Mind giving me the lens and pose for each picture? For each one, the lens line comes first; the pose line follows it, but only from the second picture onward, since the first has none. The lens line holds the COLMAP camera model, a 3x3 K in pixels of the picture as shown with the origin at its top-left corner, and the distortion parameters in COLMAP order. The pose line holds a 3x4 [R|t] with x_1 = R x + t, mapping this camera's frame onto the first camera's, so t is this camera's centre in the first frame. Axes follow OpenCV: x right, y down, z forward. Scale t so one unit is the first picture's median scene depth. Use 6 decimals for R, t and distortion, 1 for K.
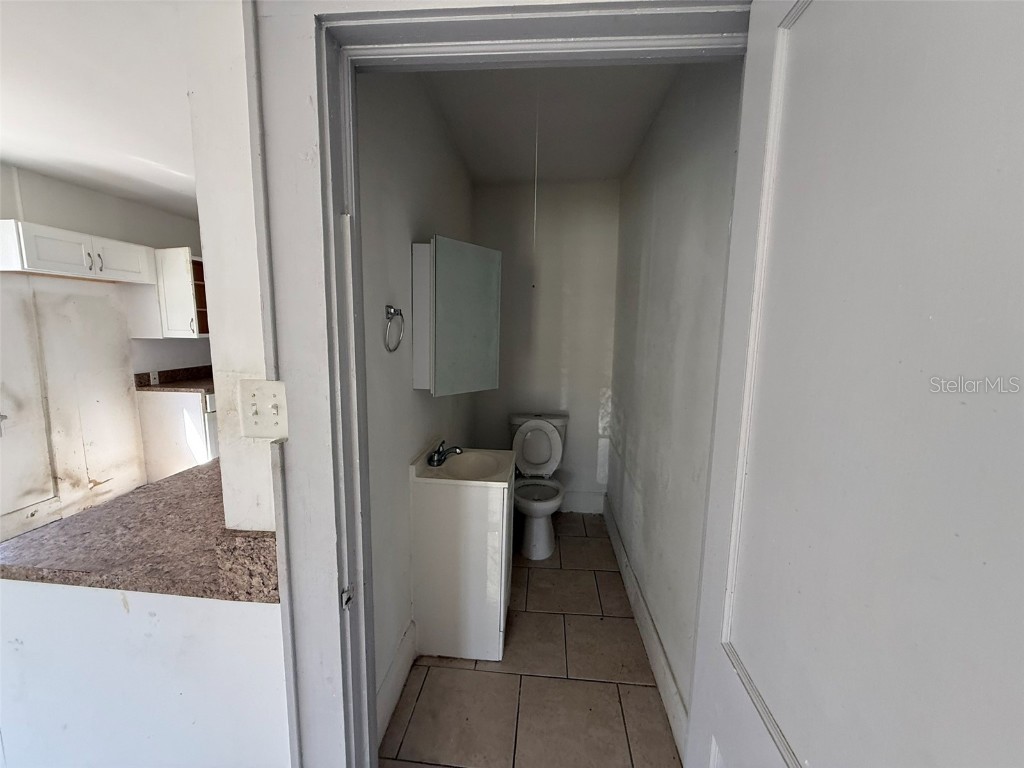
lens RADIAL K [[406.4, 0, 512.1], [0, 406.4, 384.2], [0, 0, 1]] dist [-0.000186, 0.000254]
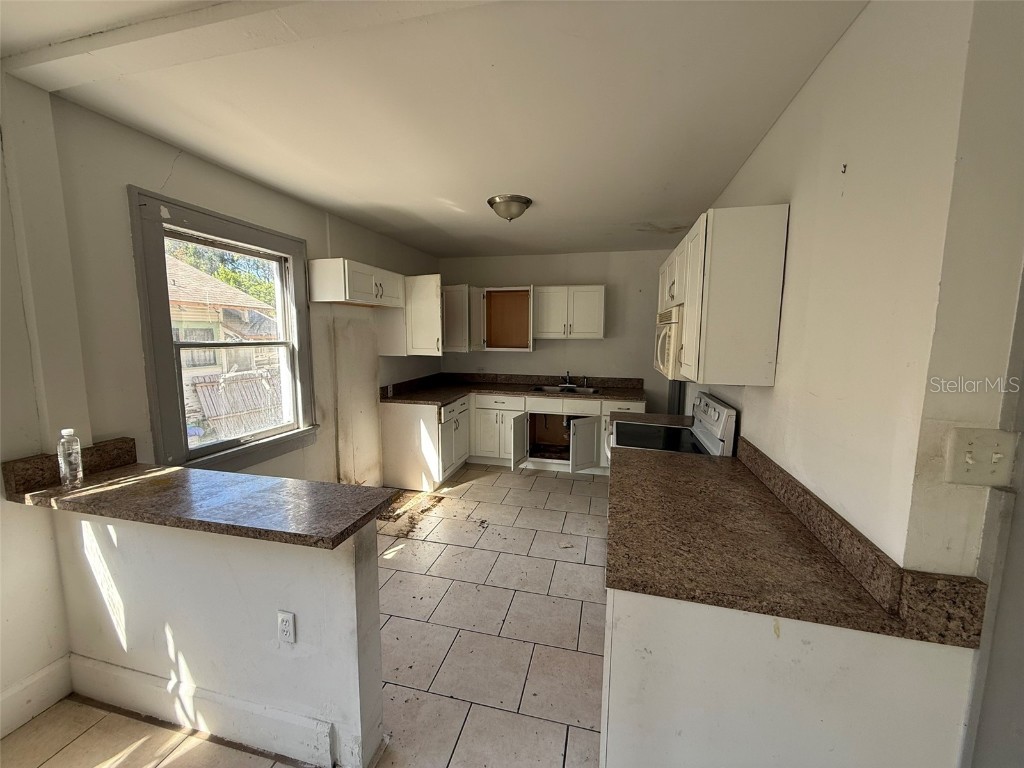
lens RADIAL K [[406.4, 0, 510.9], [0, 406.4, 383.6], [0, 0, 1]] dist [-0.000186, 0.000254]
pose [[0.986794, 0.010764, -0.161622, -1.474803], [-0.013574, 0.999775, -0.016295, -0.082853], [0.161410, 0.018274, 0.986718, -0.185380]]
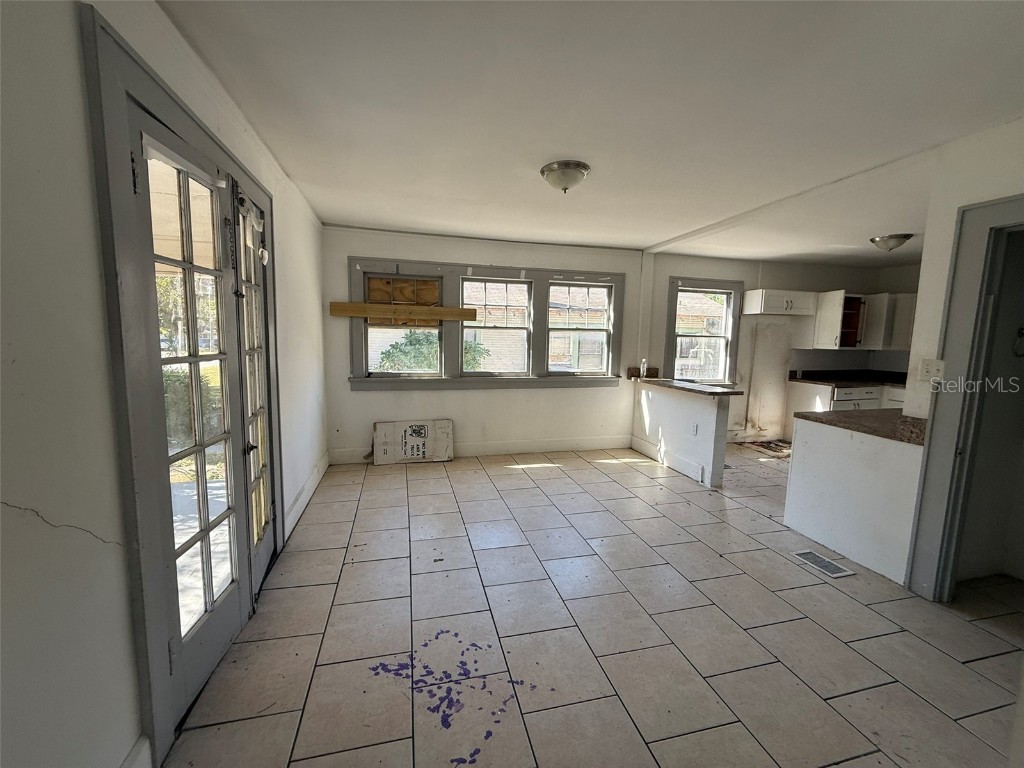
lens RADIAL K [[406.4, 0, 504.4], [0, 406.4, 381.0], [0, 0, 1]] dist [-0.000186, 0.000254]
pose [[0.319249, 0.098375, -0.942551, 0.916782], [-0.144555, 0.988014, 0.054158, 0.354382], [0.936581, 0.118960, 0.329642, -2.259901]]
